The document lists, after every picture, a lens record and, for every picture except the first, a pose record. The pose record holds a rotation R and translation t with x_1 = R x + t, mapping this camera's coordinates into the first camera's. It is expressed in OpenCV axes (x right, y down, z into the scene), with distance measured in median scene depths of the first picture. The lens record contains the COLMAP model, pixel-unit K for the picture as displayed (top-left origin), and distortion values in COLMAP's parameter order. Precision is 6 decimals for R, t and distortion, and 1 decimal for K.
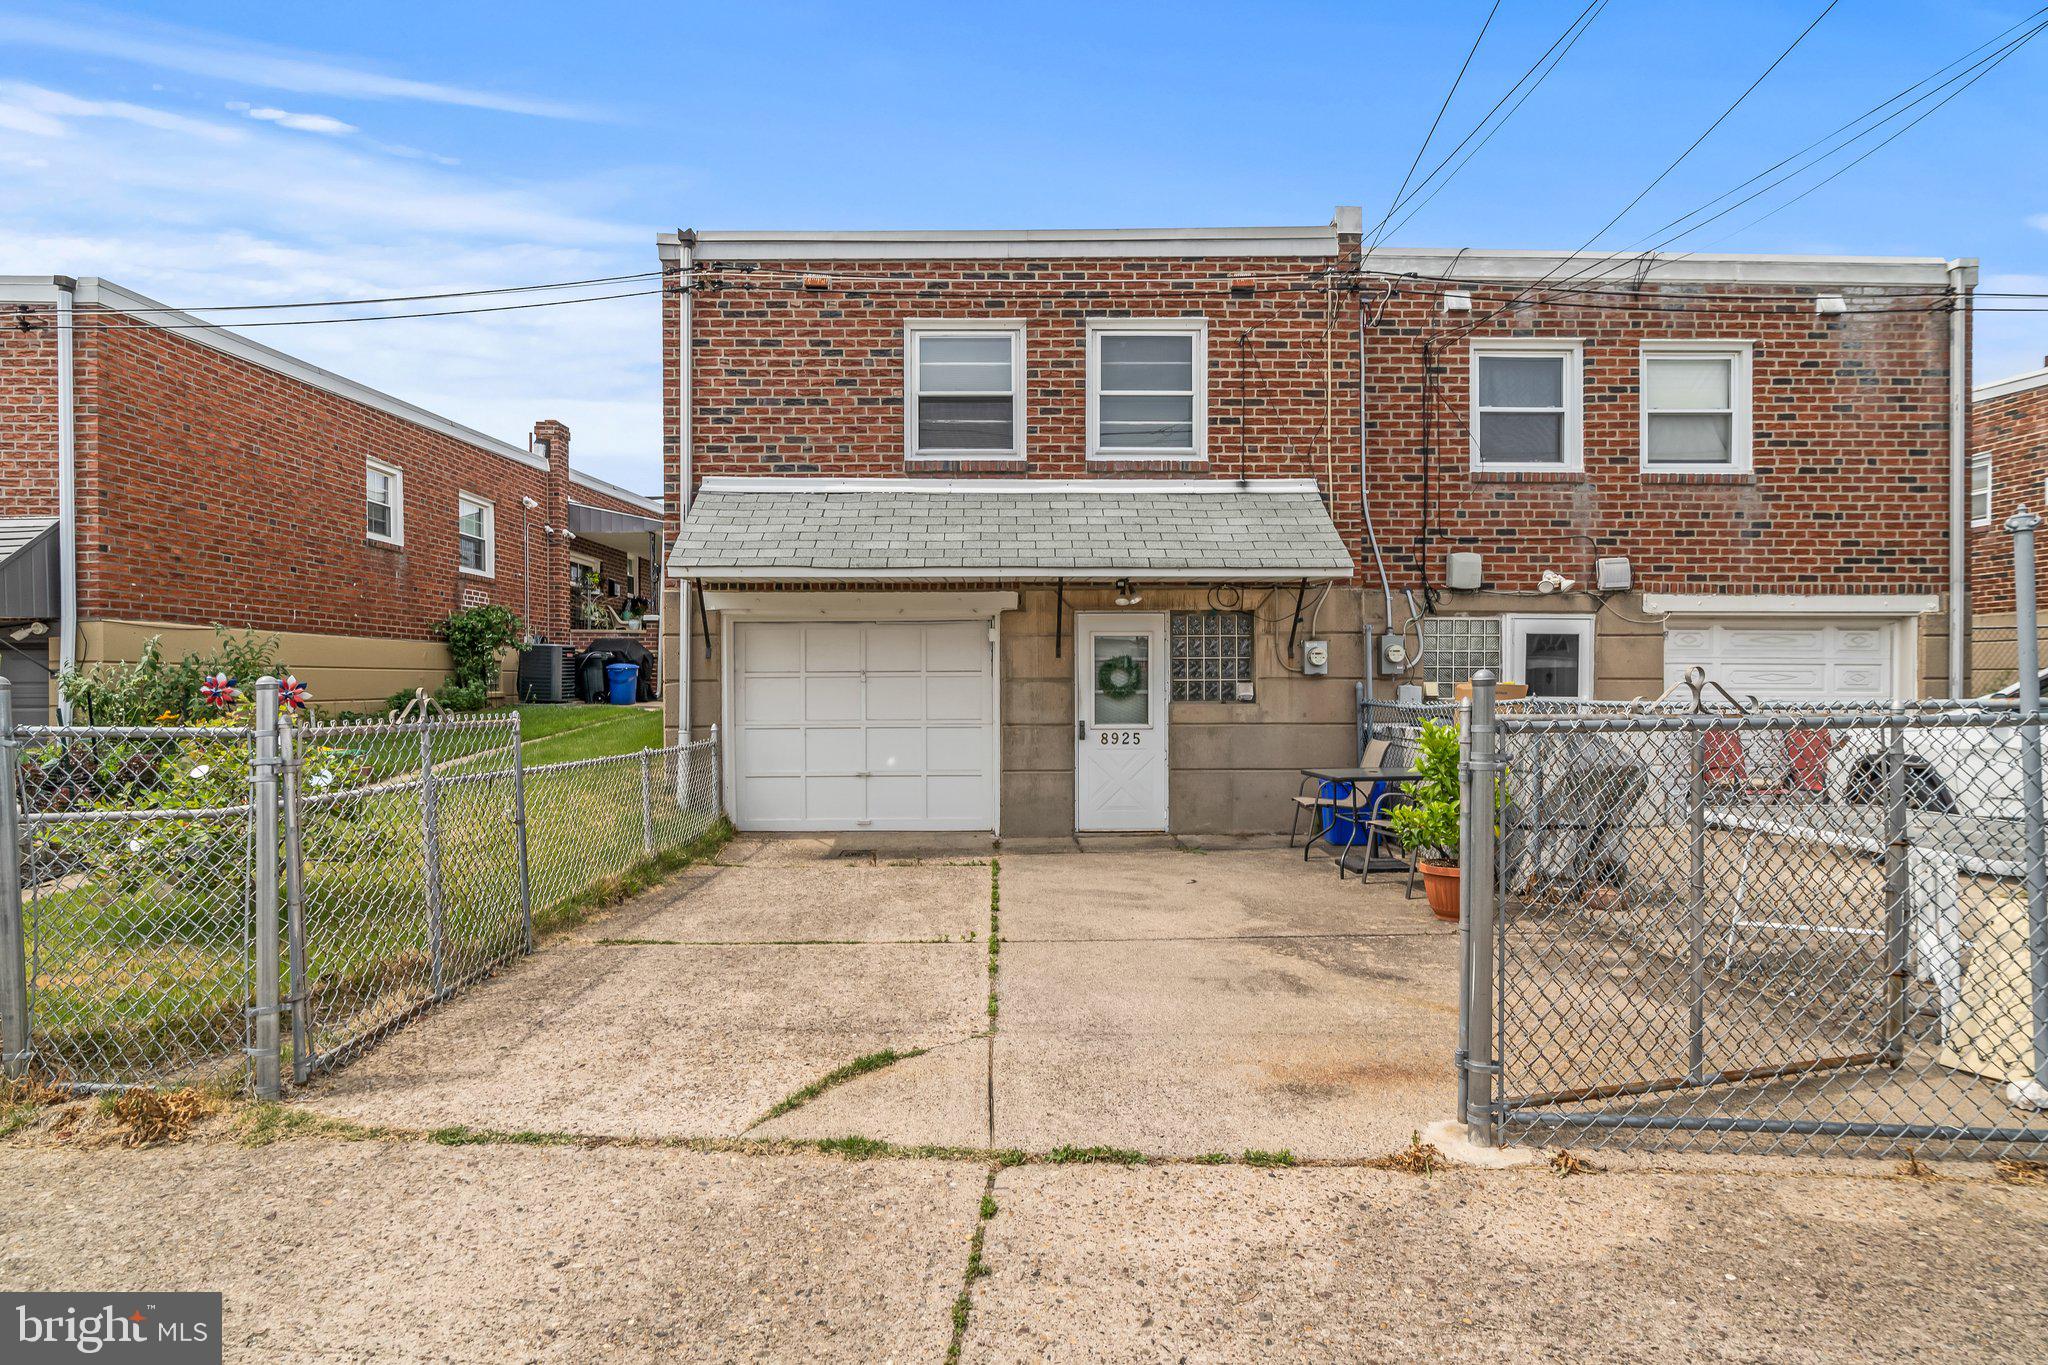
lens RADIAL K [[1035.6, 0, 1015.1], [0, 1035.6, 684.9], [0, 0, 1]] dist [-0.006746, 0.004865]
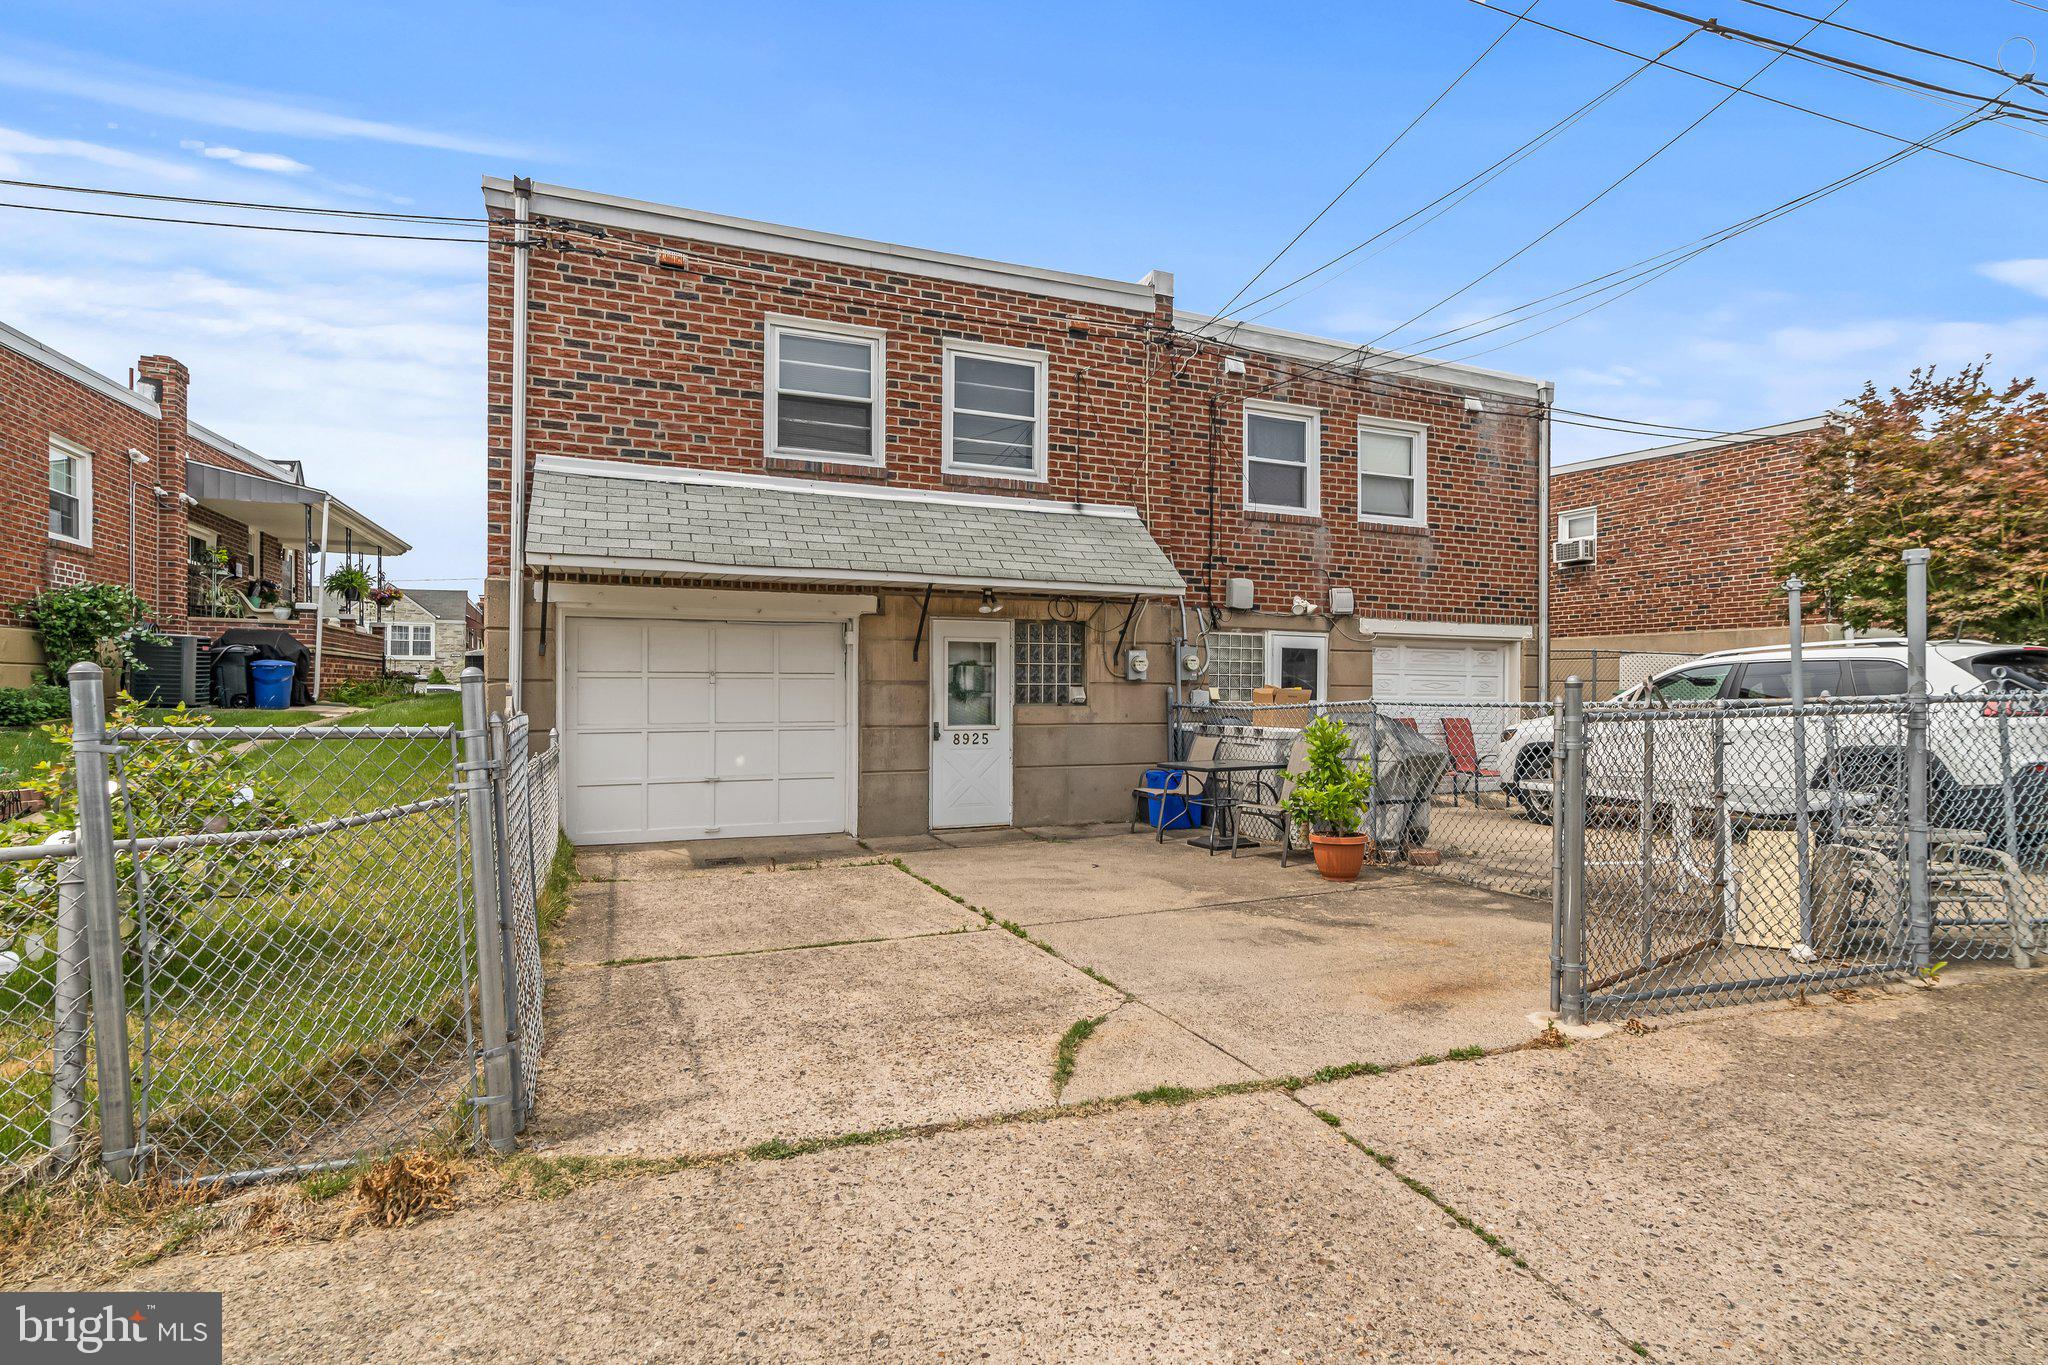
lens RADIAL K [[1035.6, 0, 1007.3], [0, 1035.6, 685.0], [0, 0, 1]] dist [-0.006746, 0.004865]
pose [[0.921967, 0.007449, 0.387197, -0.272434], [-0.004993, 0.999961, -0.007347, 0.004444], [-0.387237, 0.004840, 0.921968, 0.011979]]
